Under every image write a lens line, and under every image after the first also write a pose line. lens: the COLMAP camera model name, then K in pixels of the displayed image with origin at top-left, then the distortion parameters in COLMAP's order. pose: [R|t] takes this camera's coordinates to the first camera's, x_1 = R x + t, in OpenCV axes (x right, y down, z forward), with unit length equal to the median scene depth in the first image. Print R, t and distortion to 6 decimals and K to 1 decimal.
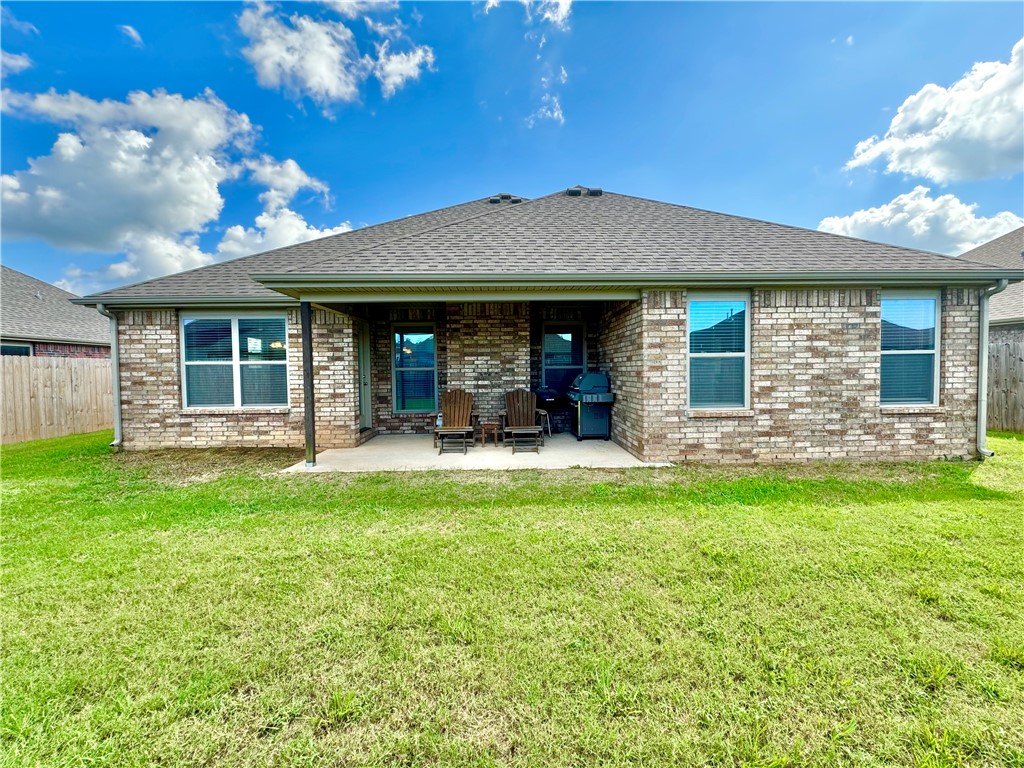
lens RADIAL K [[408.3, 0, 512.2], [0, 408.3, 382.4], [0, 0, 1]] dist [-0.001412, -0.000246]
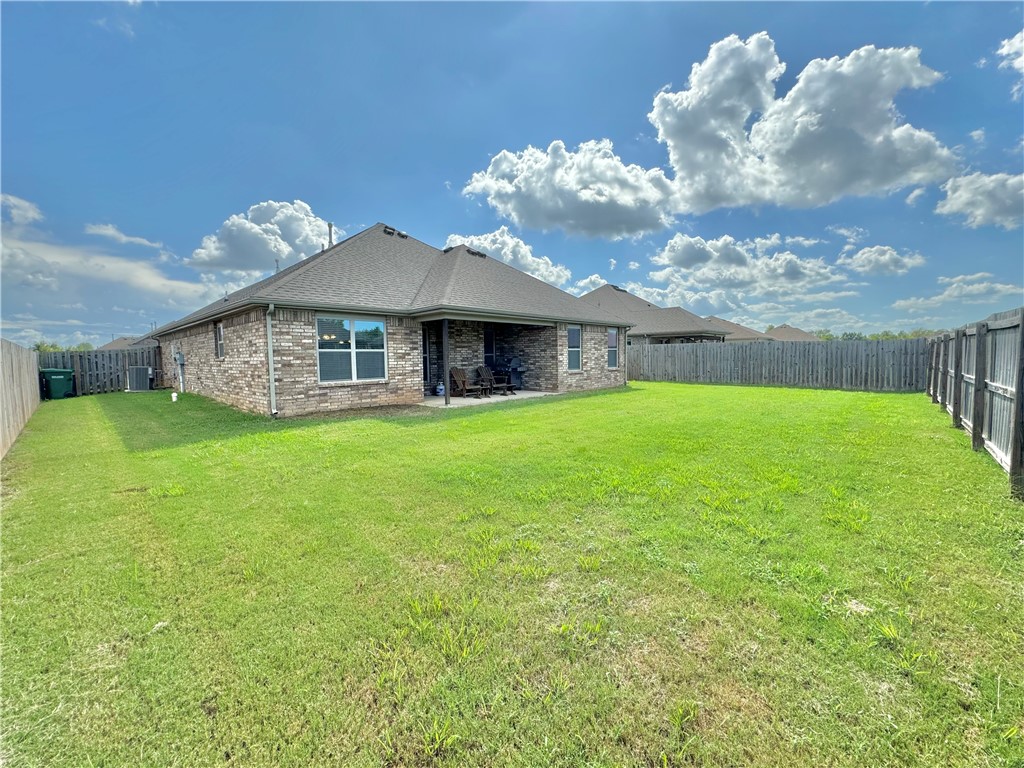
lens RADIAL K [[408.3, 0, 512.2], [0, 408.3, 382.4], [0, 0, 1]] dist [-0.001412, -0.000246]
pose [[0.703351, -0.045598, 0.709379, -1.329648], [0.029700, 0.998954, 0.034764, 0.032655], [-0.710222, -0.003382, 0.703970, -0.438819]]
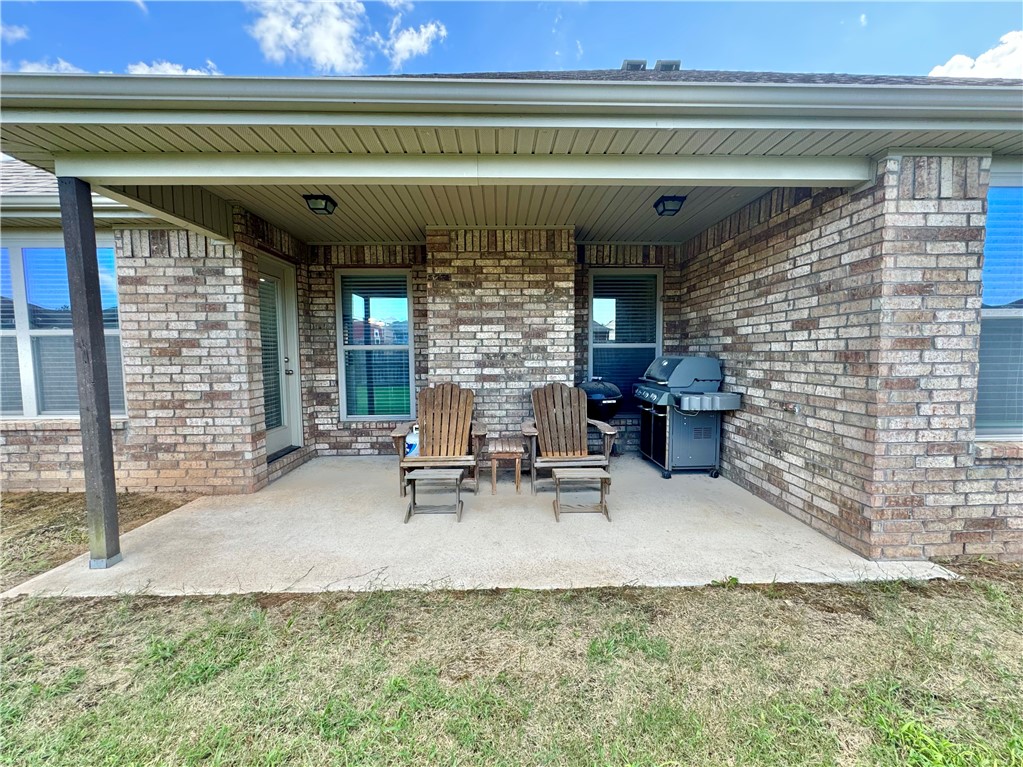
lens RADIAL K [[407.9, 0, 511.7], [0, 407.9, 381.9], [0, 0, 1]] dist [-0.001412, -0.000246]
pose [[0.999979, 0.003756, 0.005218, -0.051126], [-0.003960, 0.999208, 0.039583, -0.008123], [-0.005065, -0.039603, 0.999203, 0.475448]]
